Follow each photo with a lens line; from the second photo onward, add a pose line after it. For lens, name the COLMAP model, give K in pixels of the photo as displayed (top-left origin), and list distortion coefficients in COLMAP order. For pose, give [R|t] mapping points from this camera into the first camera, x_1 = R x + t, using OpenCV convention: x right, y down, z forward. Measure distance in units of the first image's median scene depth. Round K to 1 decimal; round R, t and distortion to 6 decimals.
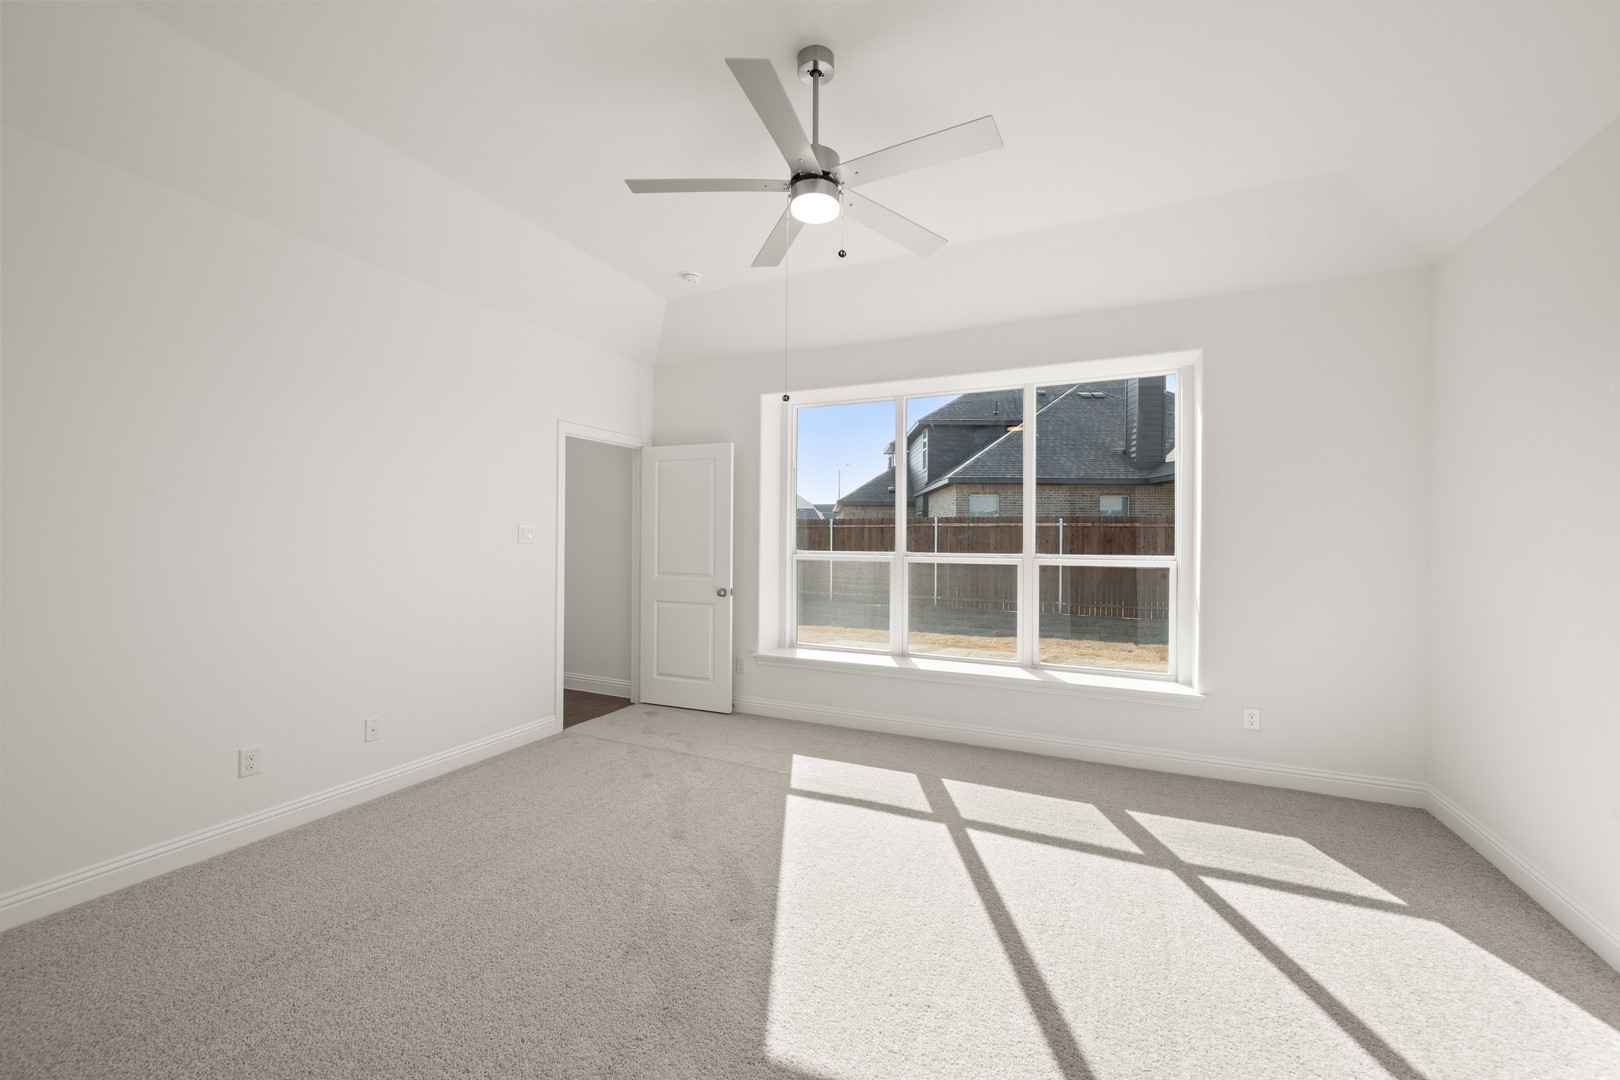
lens RADIAL K [[637.2, 0, 813.5], [0, 637.2, 536.8], [0, 0, 1]] dist [-0.001289, 0.000836]
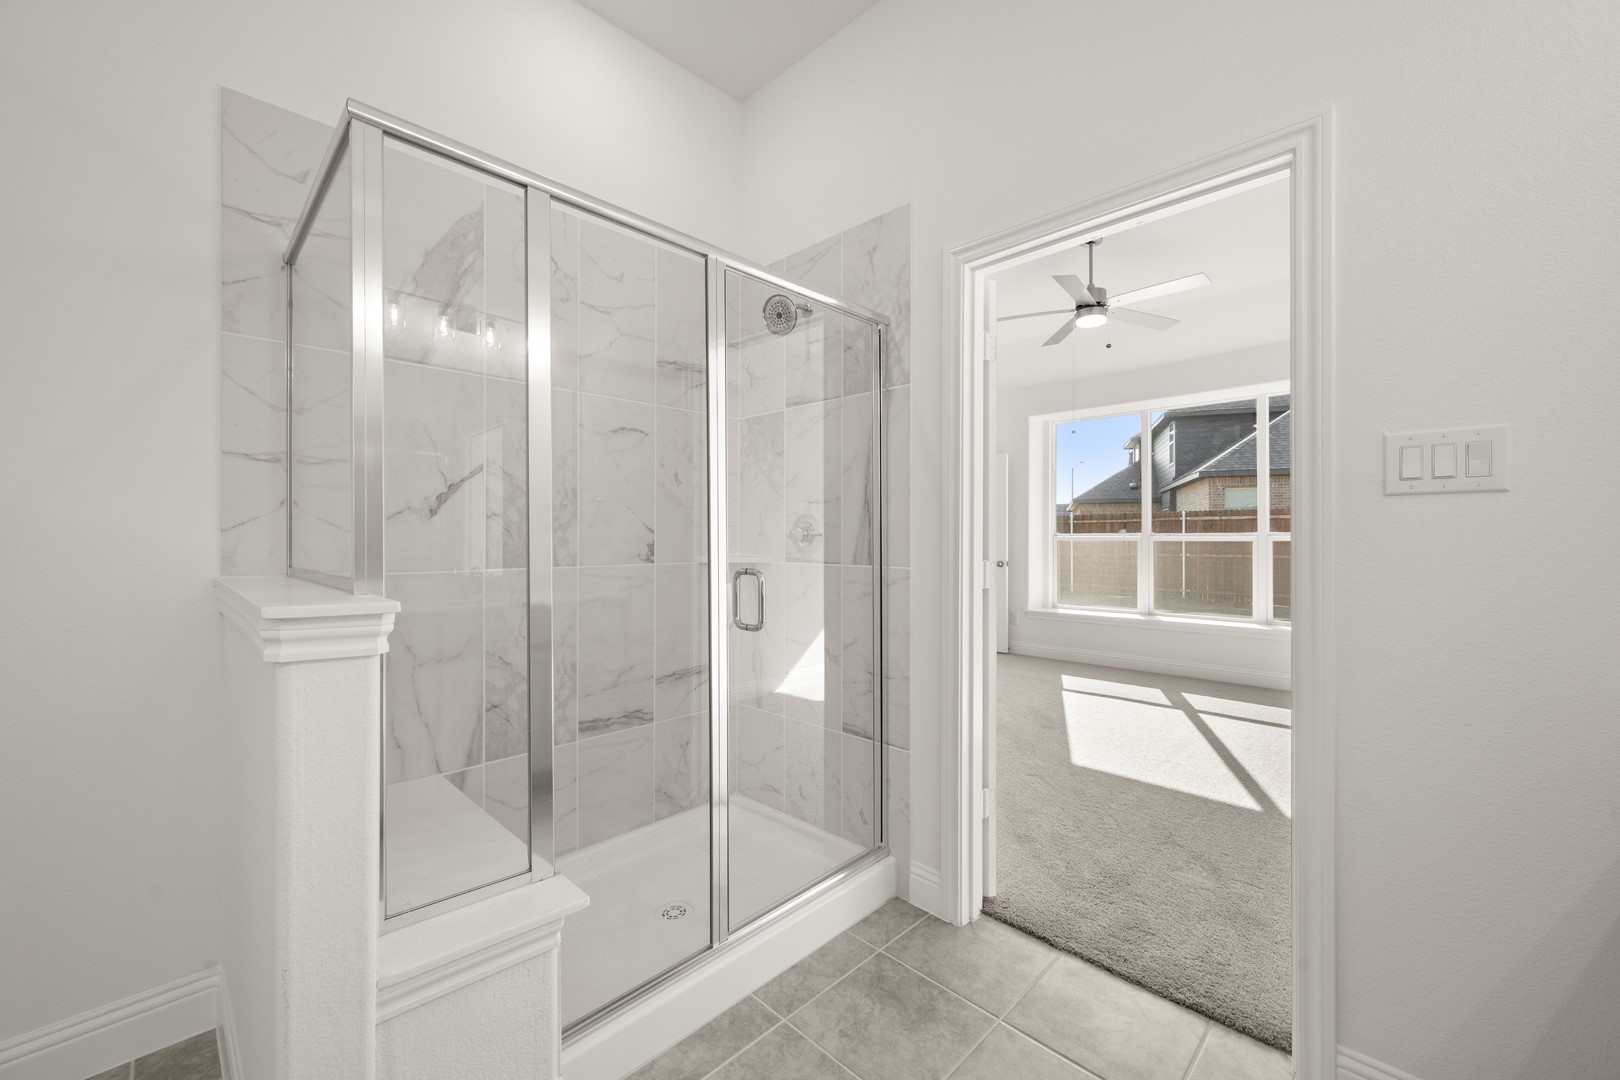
lens RADIAL K [[637.2, 0, 813.5], [0, 637.2, 536.8], [0, 0, 1]] dist [-0.001289, 0.000836]
pose [[0.941946, -0.007059, -0.335689, -0.058021], [0.005373, 0.999968, -0.005950, 0.032839], [0.335720, 0.003801, 0.941954, -0.388615]]
